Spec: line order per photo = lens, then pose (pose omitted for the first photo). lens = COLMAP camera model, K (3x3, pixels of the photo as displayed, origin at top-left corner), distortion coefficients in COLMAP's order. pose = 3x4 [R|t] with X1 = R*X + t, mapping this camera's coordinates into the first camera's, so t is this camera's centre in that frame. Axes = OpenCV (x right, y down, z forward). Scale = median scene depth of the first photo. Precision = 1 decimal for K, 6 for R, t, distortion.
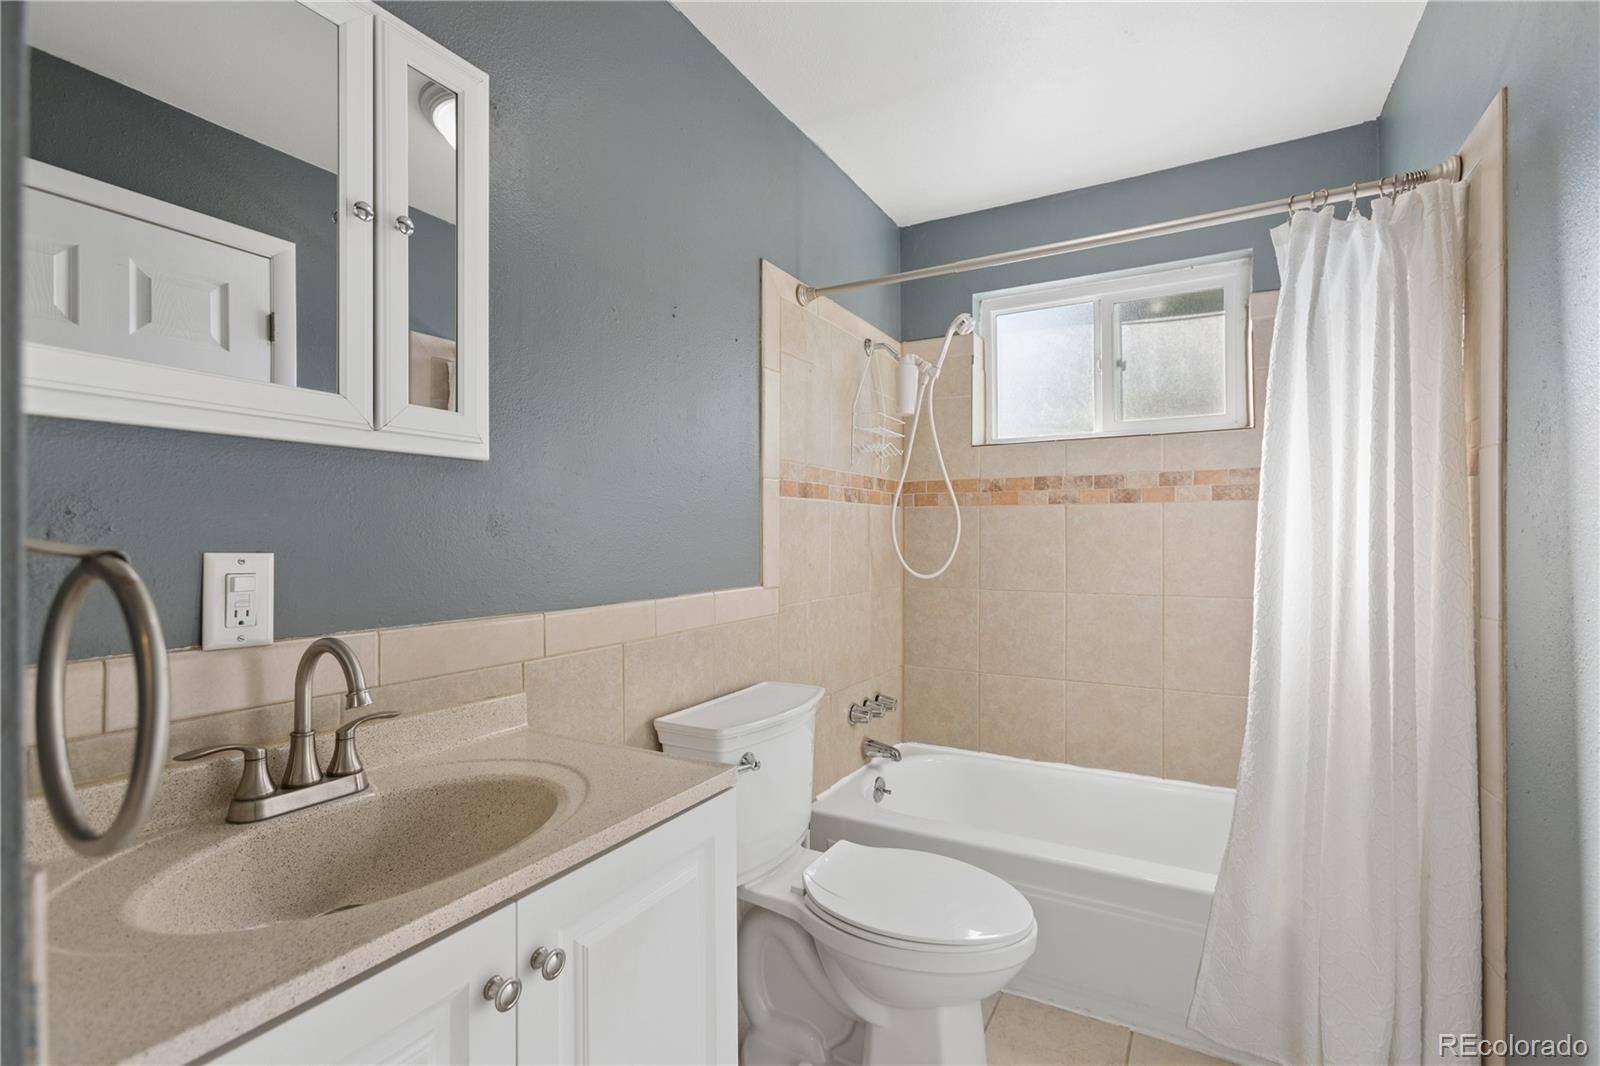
lens RADIAL K [[725.3, 0, 804.2], [0, 725.3, 523.5], [0, 0, 1]] dist [-0.009764, 0.017648]
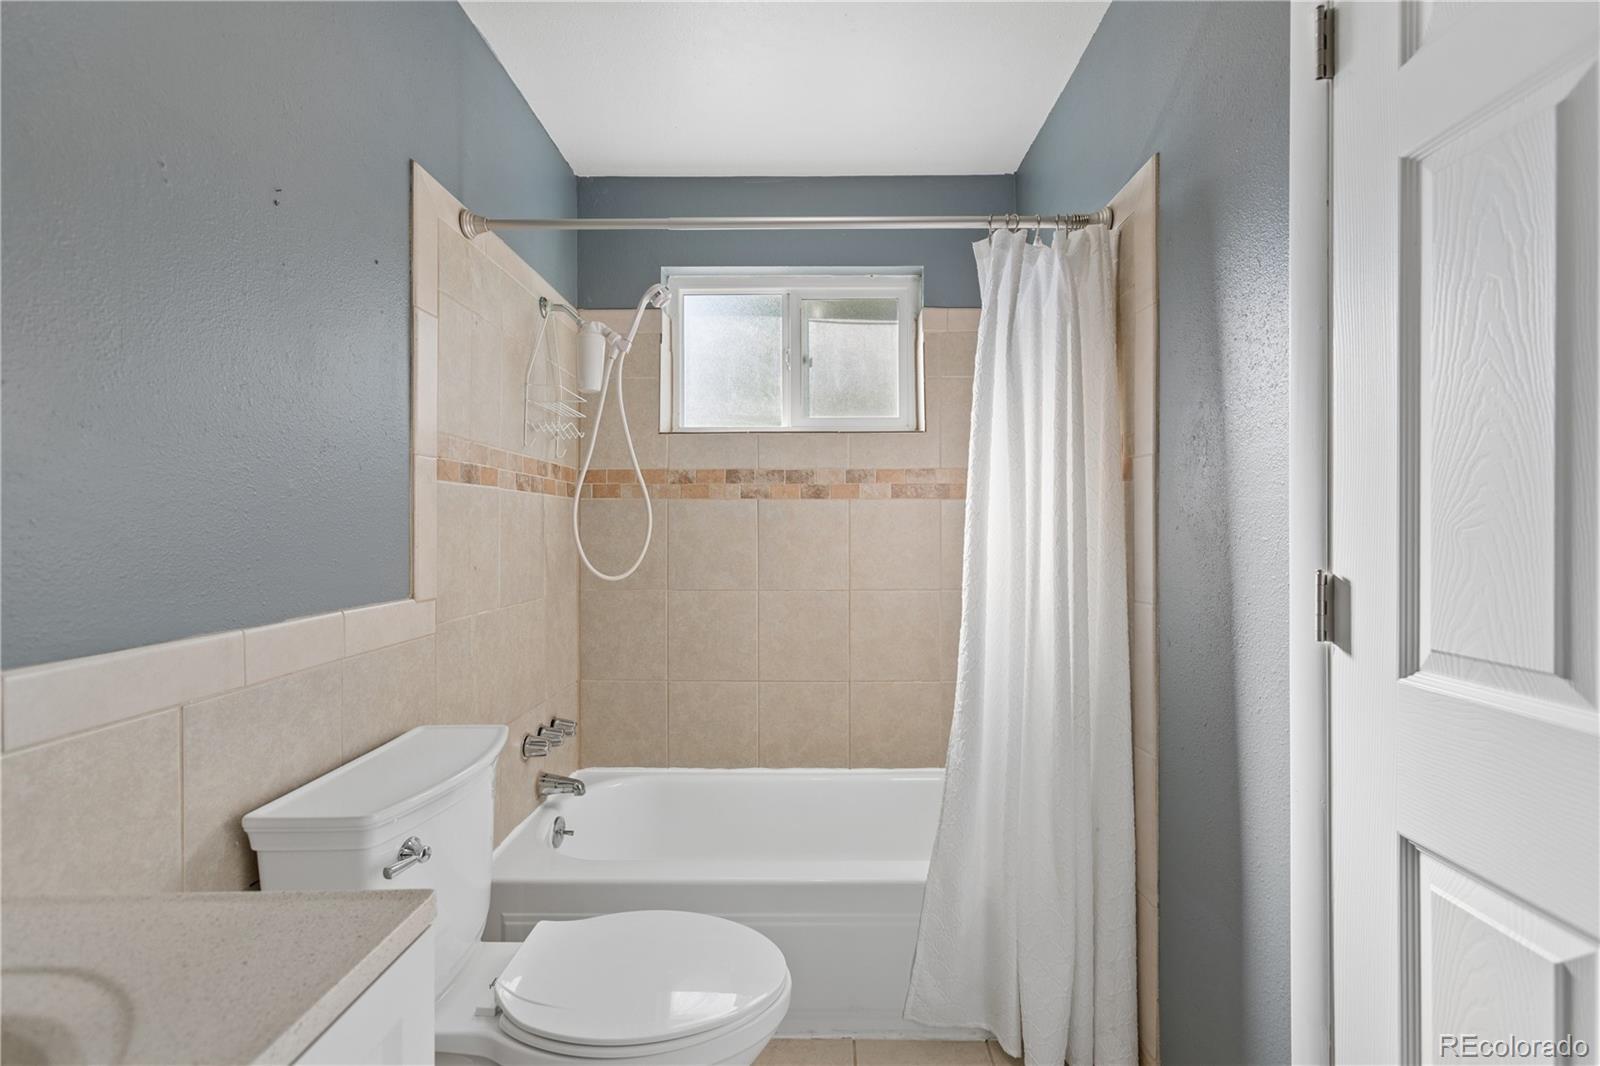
lens RADIAL K [[725.3, 0, 804.2], [0, 725.3, 523.5], [0, 0, 1]] dist [-0.009764, 0.017648]
pose [[0.876549, 0.005179, 0.481285, -0.058040], [-0.008697, 0.999949, 0.005081, 0.000941], [-0.481234, -0.008639, 0.876549, 0.136531]]
